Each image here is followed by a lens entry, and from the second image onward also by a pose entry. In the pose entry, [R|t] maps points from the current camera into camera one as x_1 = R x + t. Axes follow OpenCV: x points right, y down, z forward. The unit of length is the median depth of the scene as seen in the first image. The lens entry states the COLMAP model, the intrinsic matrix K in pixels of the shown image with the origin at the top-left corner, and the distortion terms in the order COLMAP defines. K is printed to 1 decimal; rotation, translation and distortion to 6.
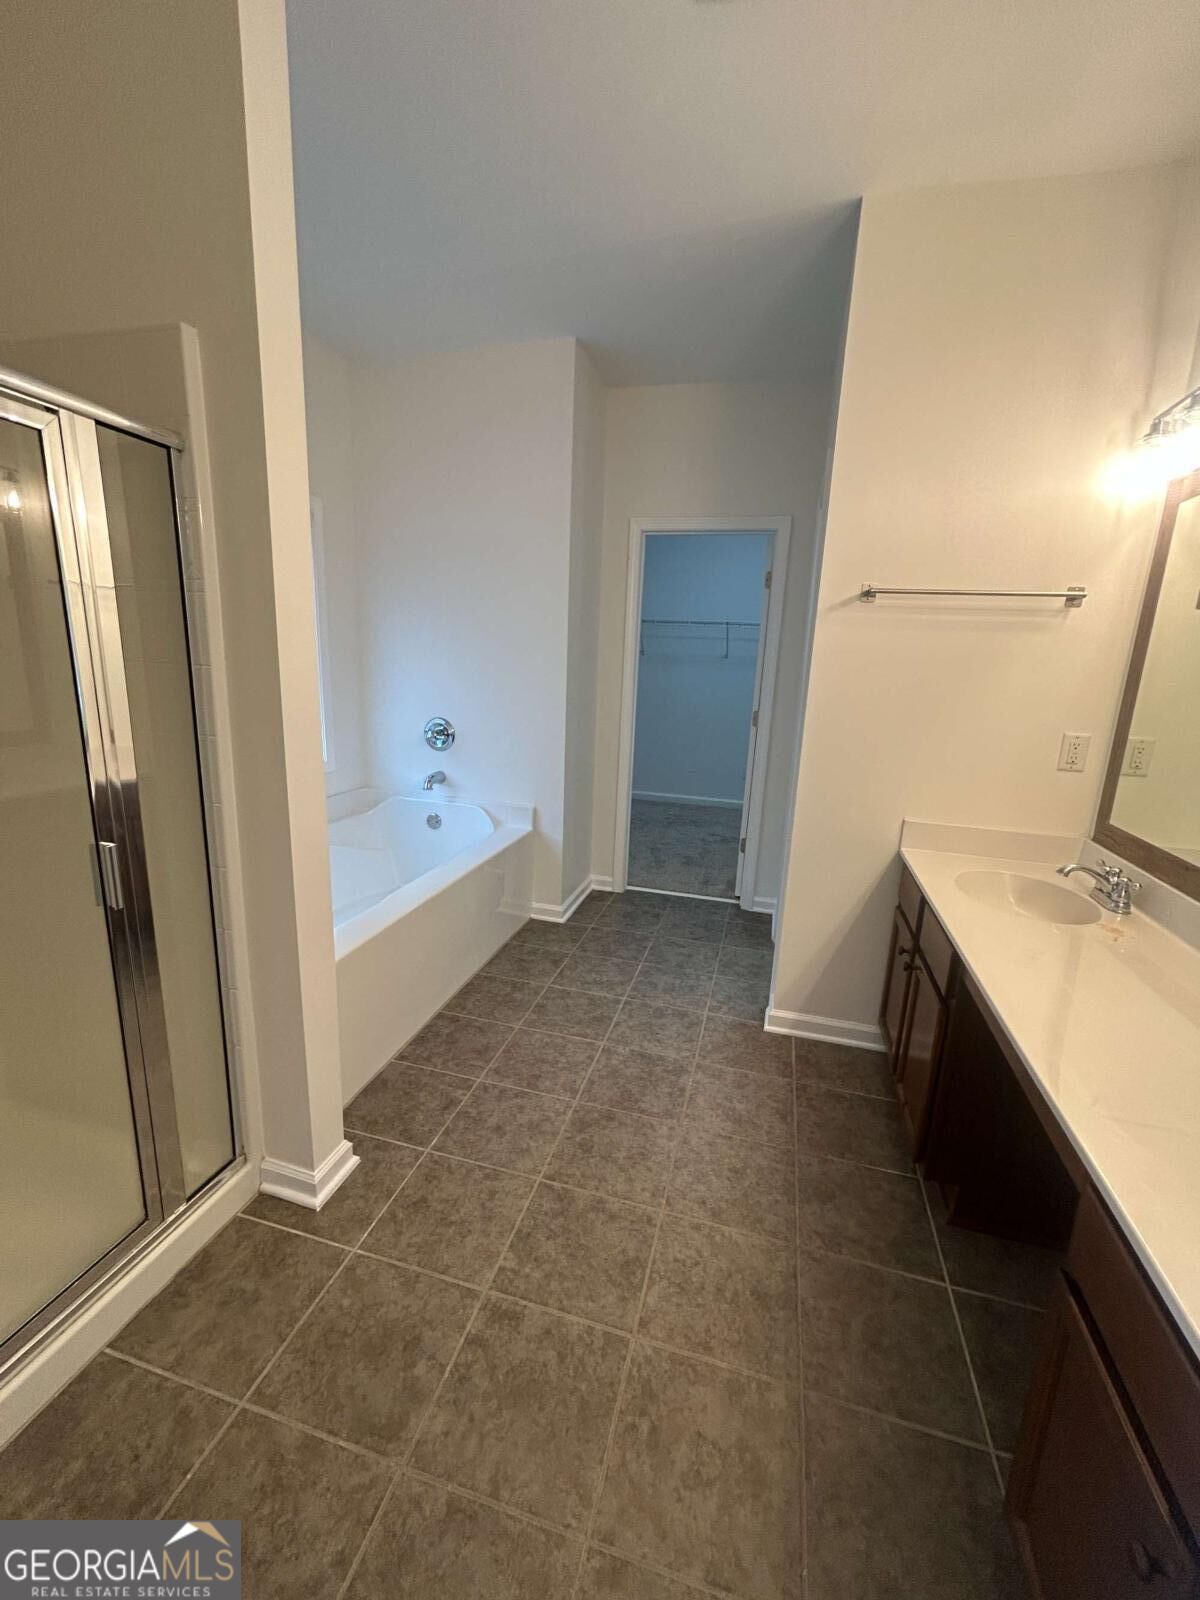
lens RADIAL K [[655.8, 0, 597.0], [0, 655.8, 806.5], [0, 0, 1]] dist [-0.003153, 0.003423]
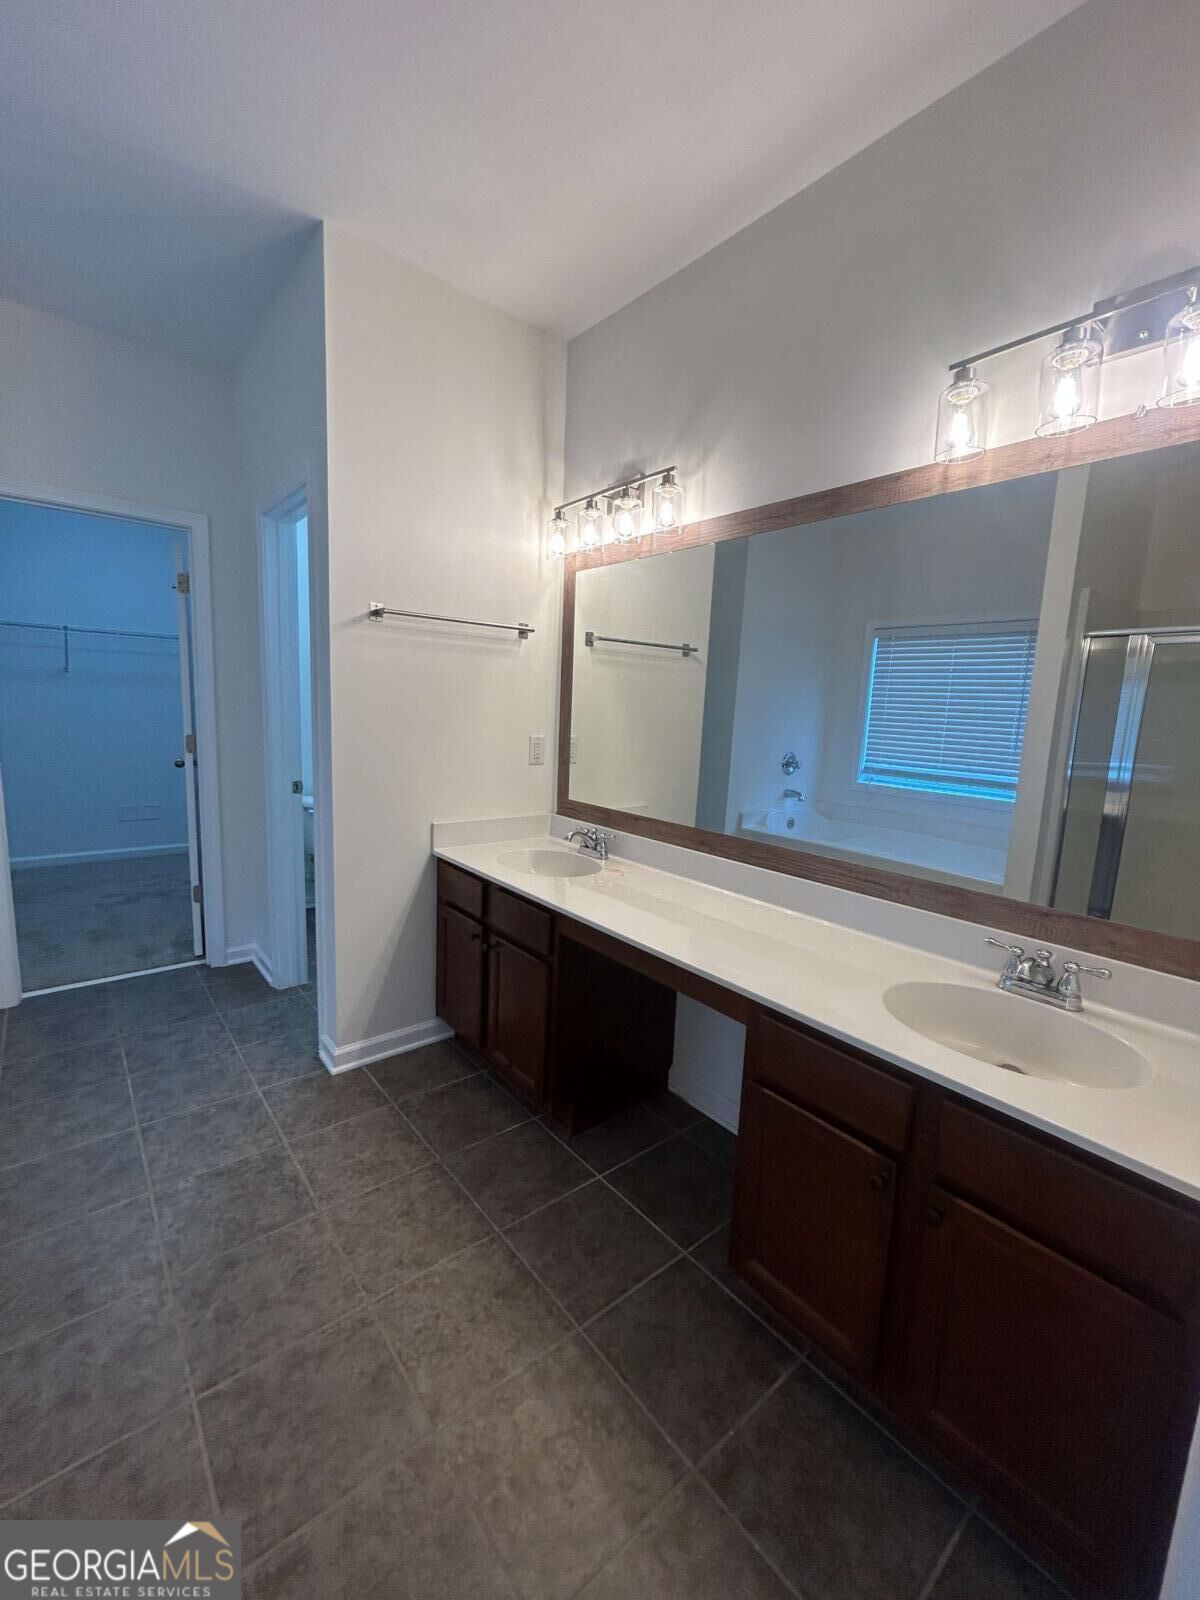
lens RADIAL K [[655.8, 0, 601.2], [0, 655.8, 808.6], [0, 0, 1]] dist [-0.003153, 0.003423]
pose [[0.572316, -0.146727, 0.806799, -0.278593], [0.166903, 0.984111, 0.060578, -0.026021], [-0.802868, 0.099988, 0.587712, 0.146784]]
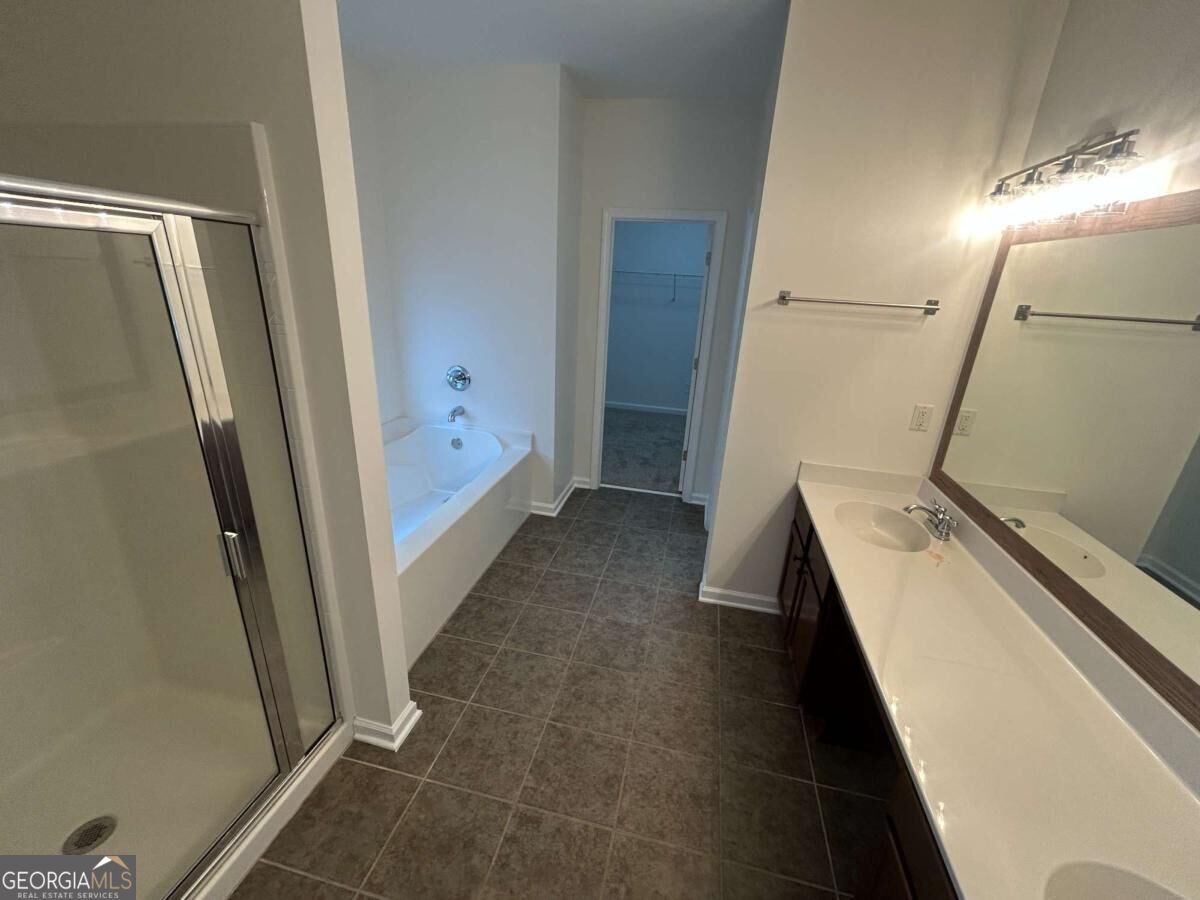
lens RADIAL K [[491.9, 0, 599.1], [0, 491.9, 454.4], [0, 0, 1]] dist [-0.003153, 0.003423]
pose [[0.998563, -0.009230, 0.052785, -0.021751], [0.002461, 0.991912, 0.126905, -0.145231], [-0.053530, -0.126593, 0.990509, -0.019540]]
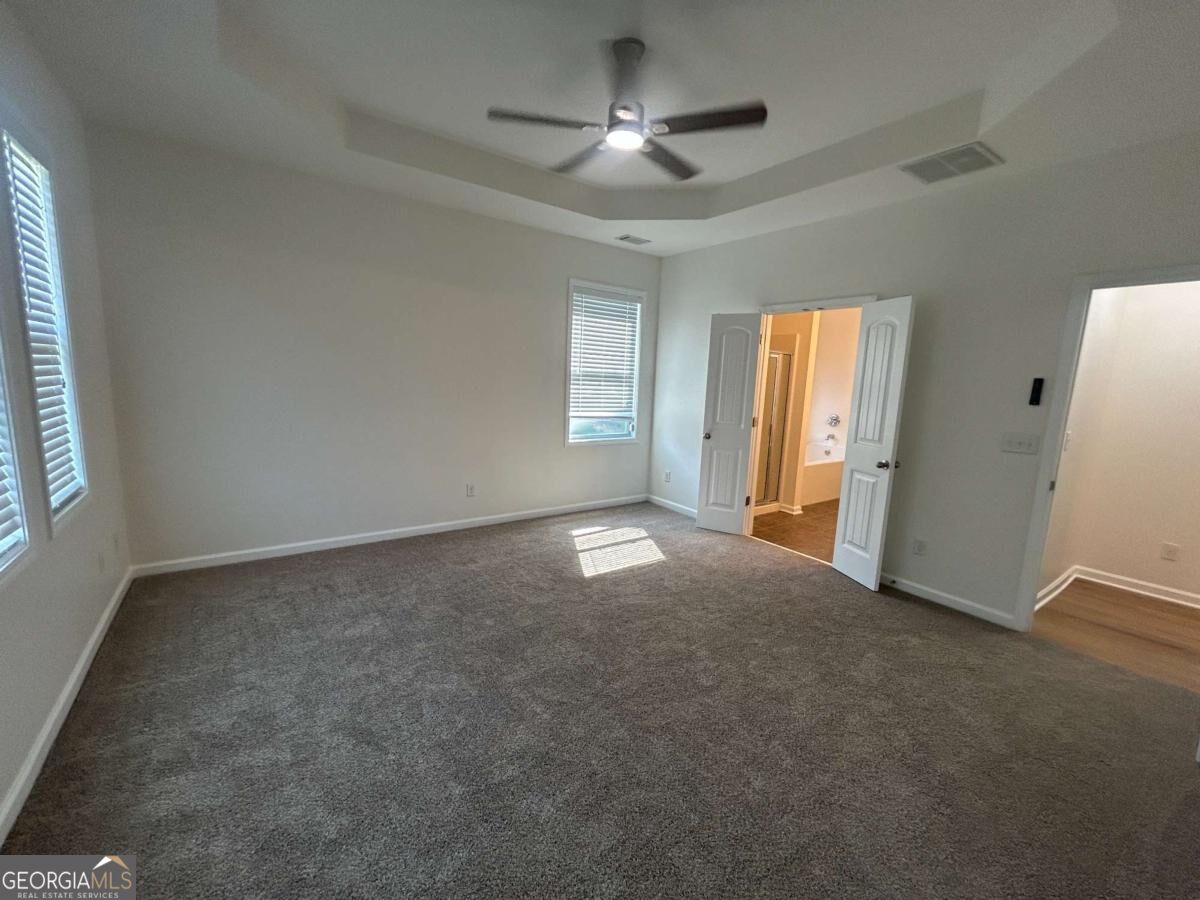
lens RADIAL K [[491.9, 0, 604.3], [0, 491.9, 449.0], [0, 0, 1]] dist [-0.003153, 0.003423]
pose [[0.788175, 0.086456, -0.609348, 0.450183], [-0.151527, 0.986867, -0.055976, 0.457584], [0.596506, 0.136452, 0.790924, -2.007806]]
